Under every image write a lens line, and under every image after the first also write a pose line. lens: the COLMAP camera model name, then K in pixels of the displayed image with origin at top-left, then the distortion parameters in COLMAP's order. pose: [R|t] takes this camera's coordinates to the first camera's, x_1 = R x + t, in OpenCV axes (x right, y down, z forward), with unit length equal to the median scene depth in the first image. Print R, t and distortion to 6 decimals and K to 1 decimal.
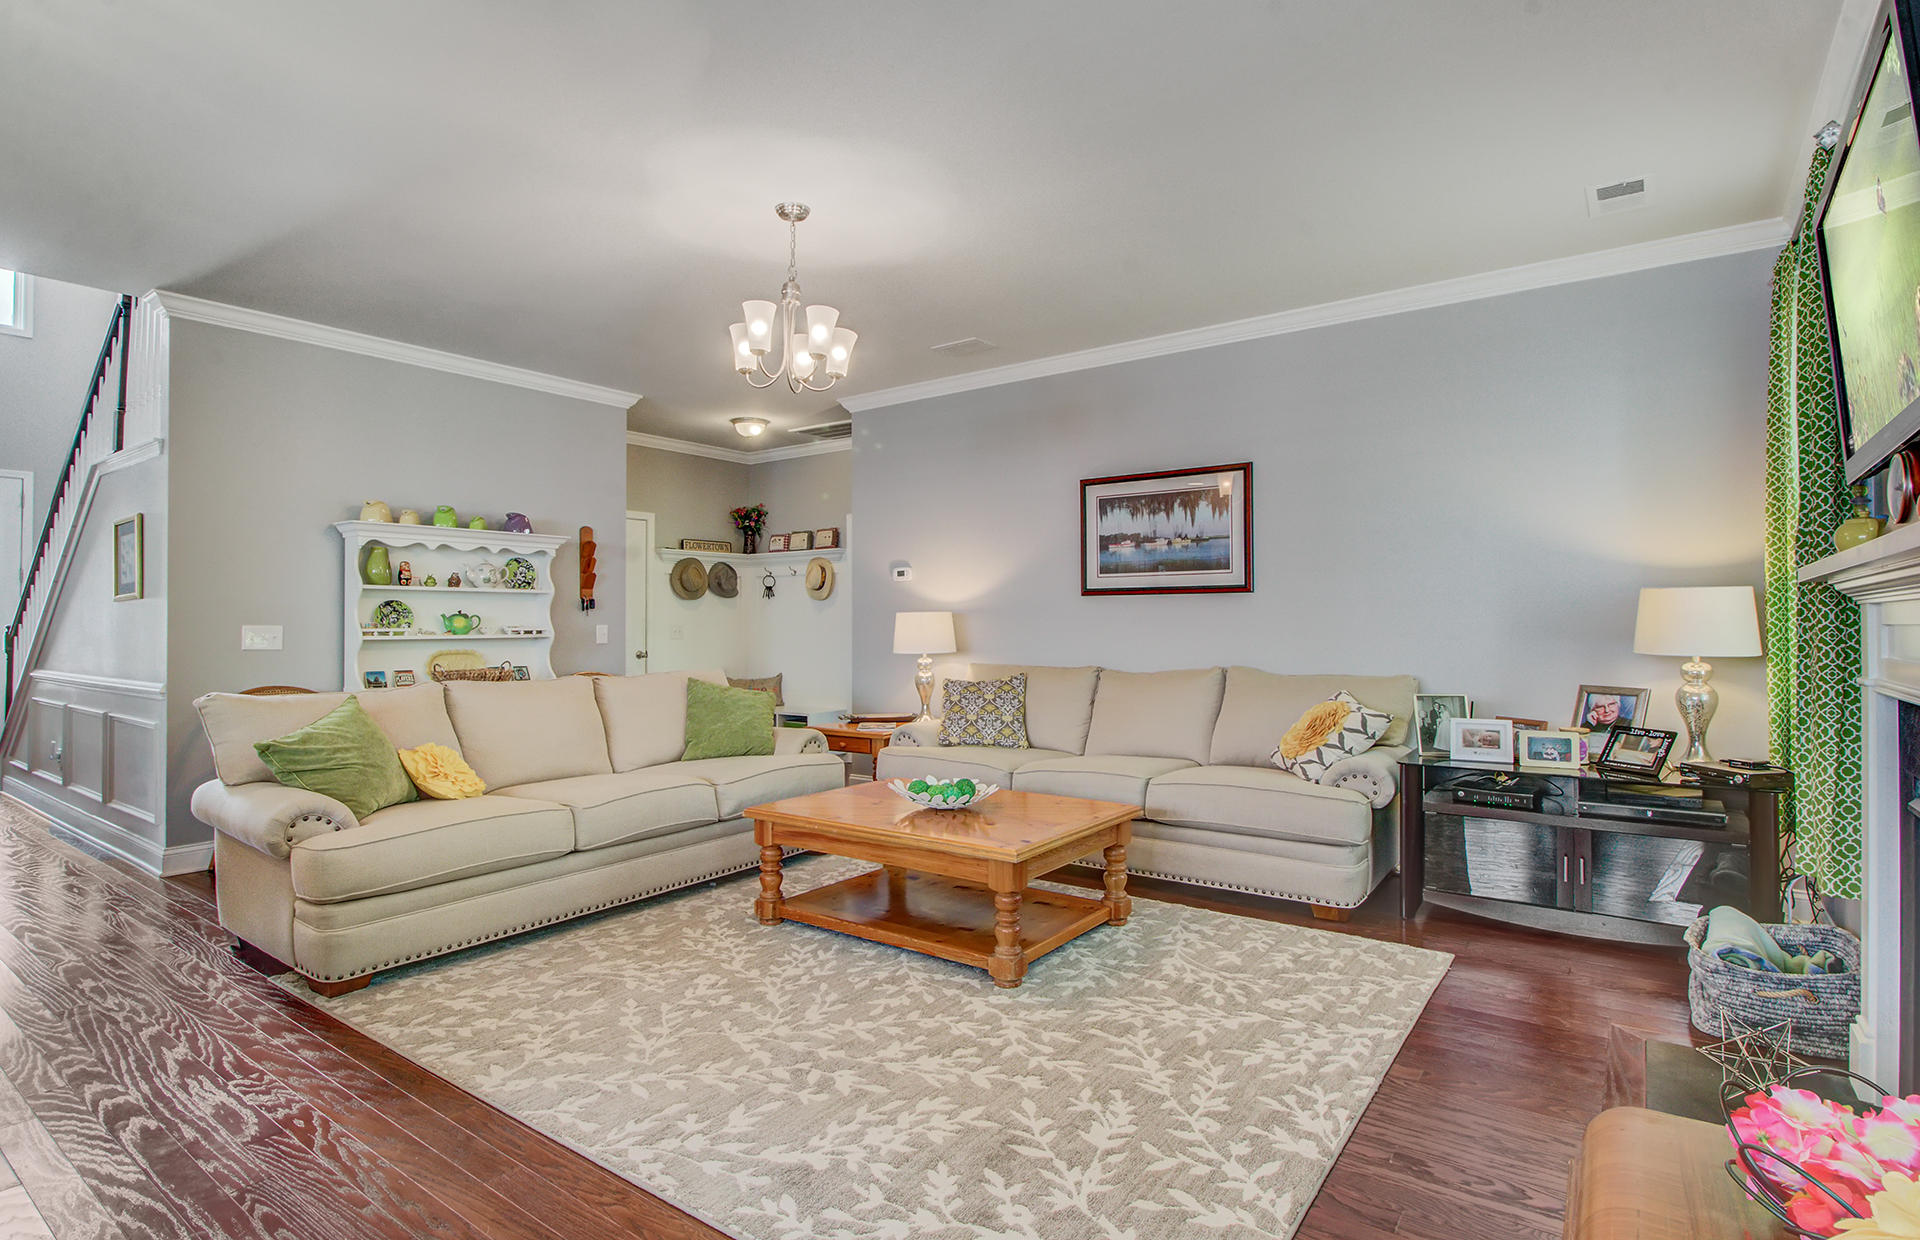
lens RADIAL K [[935.7, 0, 928.8], [0, 935.7, 623.4], [0, 0, 1]] dist [0.004701, 0.000203]
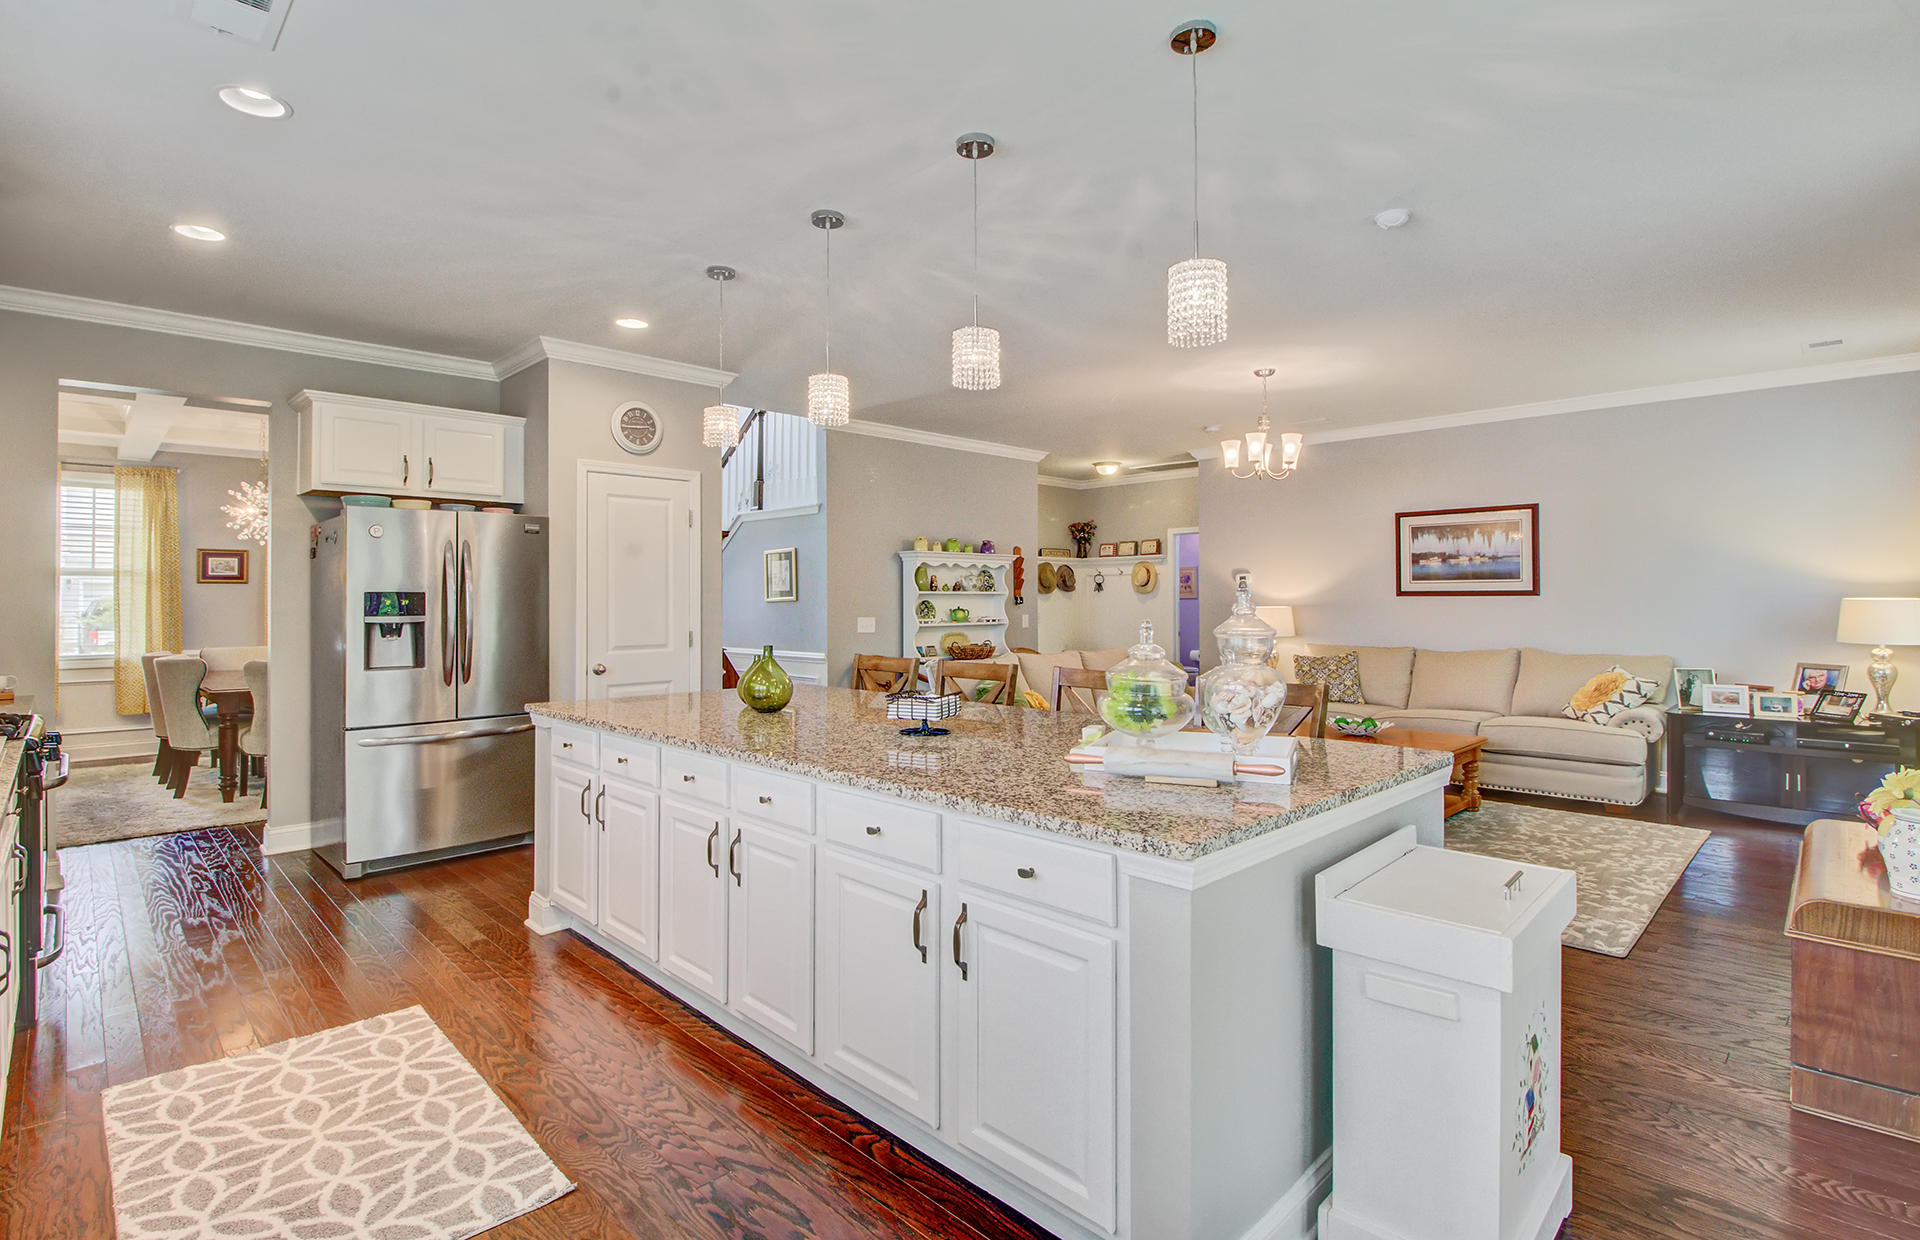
lens RADIAL K [[885.8, 0, 961.5], [0, 885.8, 606.1], [0, 0, 1]] dist [0.002237, -0.007623]
pose [[0.989691, 0.000534, -0.143219, -0.320819], [0.000266, 0.999984, 0.005568, -0.024781], [0.143220, -0.005548, 0.989675, -0.440981]]
